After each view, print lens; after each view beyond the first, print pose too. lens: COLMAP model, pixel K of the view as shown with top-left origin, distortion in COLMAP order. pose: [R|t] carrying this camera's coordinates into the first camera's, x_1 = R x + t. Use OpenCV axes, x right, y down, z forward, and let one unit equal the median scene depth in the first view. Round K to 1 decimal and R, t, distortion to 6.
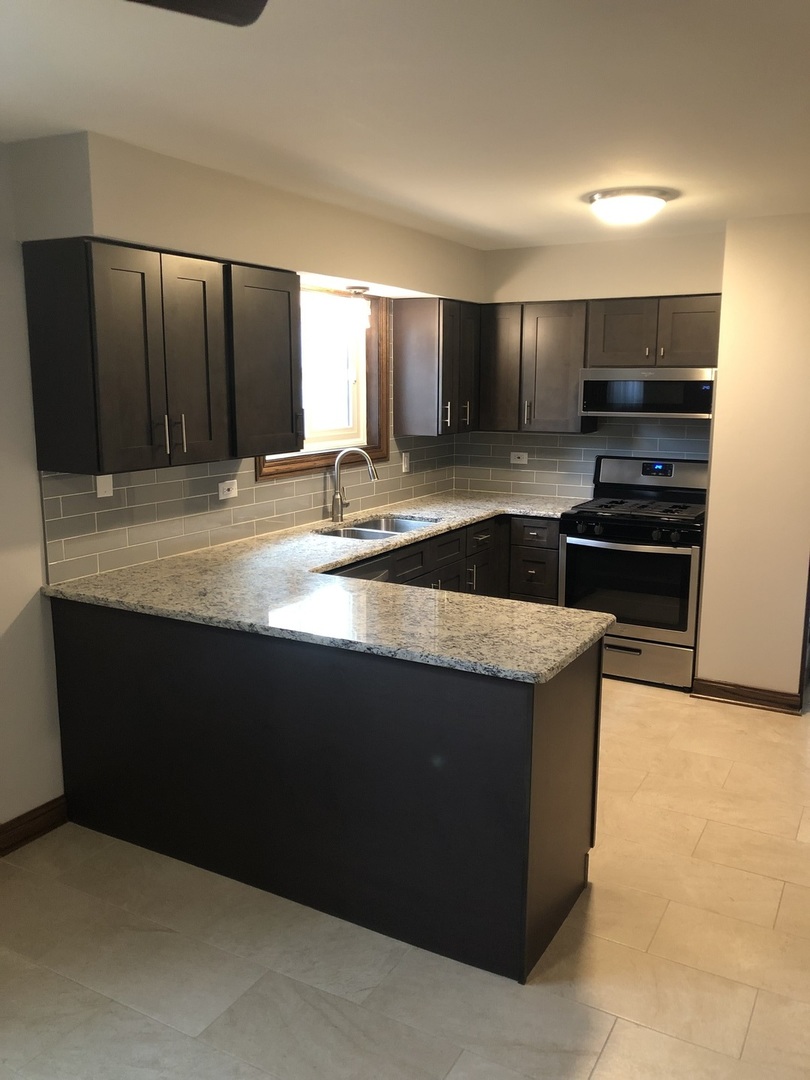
lens RADIAL K [[894.9, 0, 440.1], [0, 894.9, 519.9], [0, 0, 1]] dist [0.029738, -0.002945]
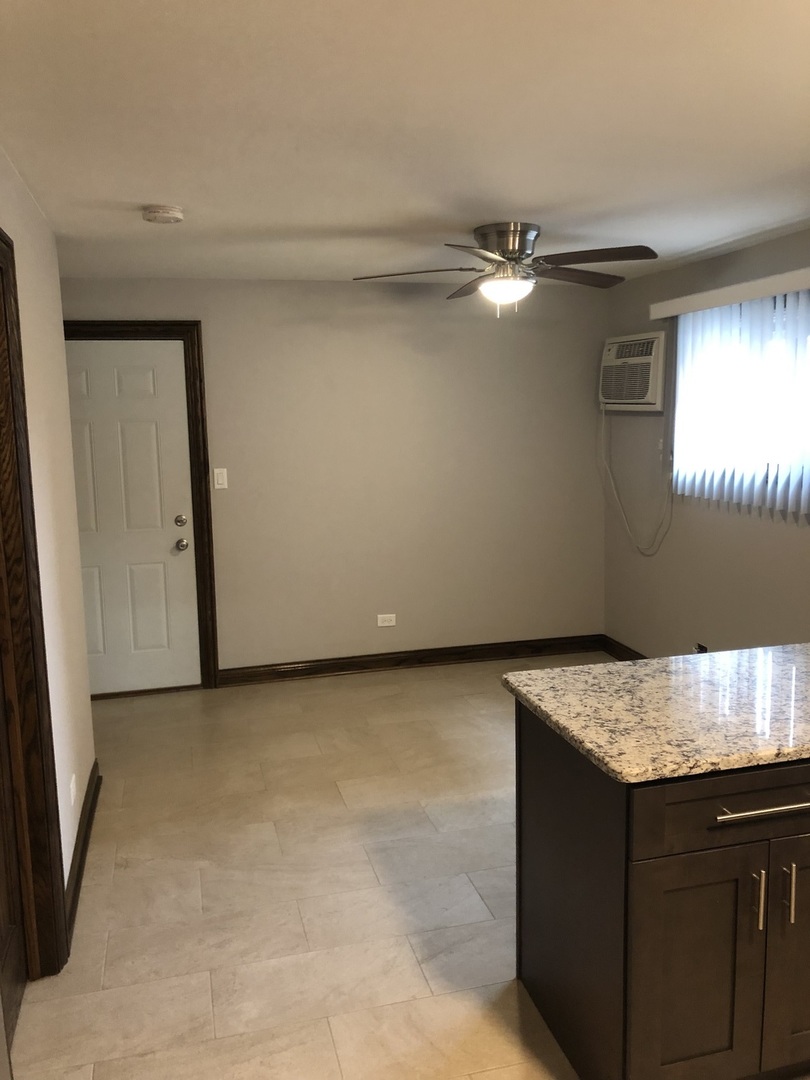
lens RADIAL K [[894.9, 0, 411.9], [0, 894.9, 542.8], [0, 0, 1]] dist [0.029738, -0.002945]
pose [[-0.730950, 0.102222, -0.674732, 0.538328], [-0.109389, 0.958382, 0.263699, -0.153394], [0.673607, 0.266559, -0.689347, 0.959037]]
